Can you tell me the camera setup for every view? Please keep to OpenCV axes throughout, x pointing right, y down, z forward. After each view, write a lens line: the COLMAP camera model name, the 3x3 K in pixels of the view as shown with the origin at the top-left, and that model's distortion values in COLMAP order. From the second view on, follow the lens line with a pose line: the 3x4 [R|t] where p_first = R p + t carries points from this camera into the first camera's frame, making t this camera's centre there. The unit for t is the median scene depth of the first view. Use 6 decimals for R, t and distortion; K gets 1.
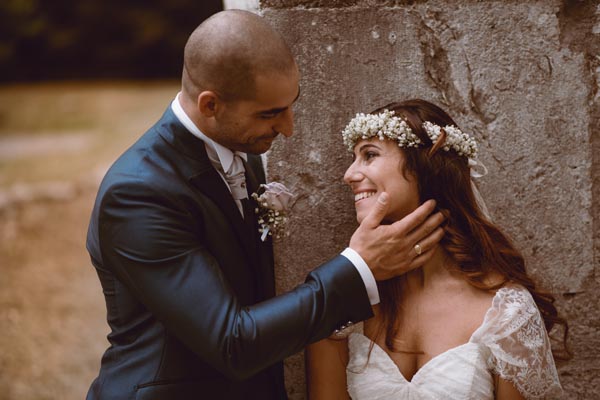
lens RADIAL K [[1474.9, 0, 294.2], [0, 1474.9, 180.8], [0, 0, 1]] dist [0.102685, 0.000000]
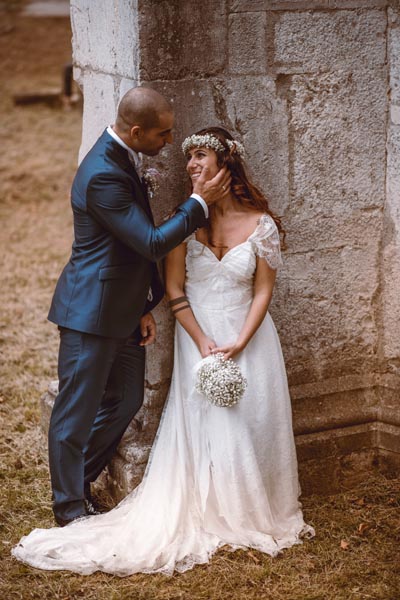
lens RADIAL K [[1474.9, 0, 200.5], [0, 1474.9, 300.7], [0, 0, 1]] dist [0.102685, 0.000000]
pose [[0.957197, -0.048191, 0.285398, -0.524897], [0.008401, 0.990252, 0.139034, -0.098057], [-0.289316, -0.130685, 0.948271, -0.958223]]
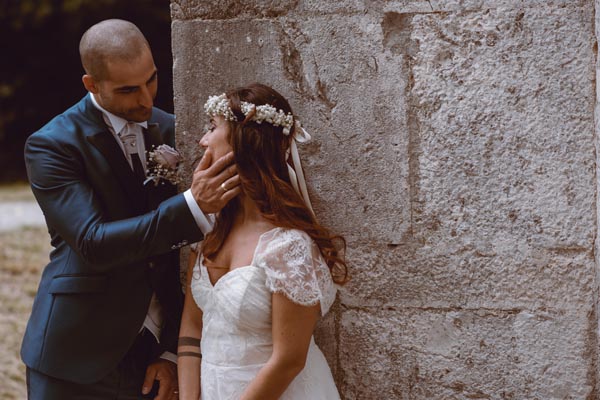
lens RADIAL K [[1474.9, 0, 300.5], [0, 1474.9, 198.5], [0, 0, 1]] dist [0.102685, 0.000000]
pose [[0.866451, 0.049973, -0.496756, 0.768576], [-0.063010, 0.997968, -0.009510, 0.055662], [0.495271, 0.039541, 0.867838, -0.140263]]
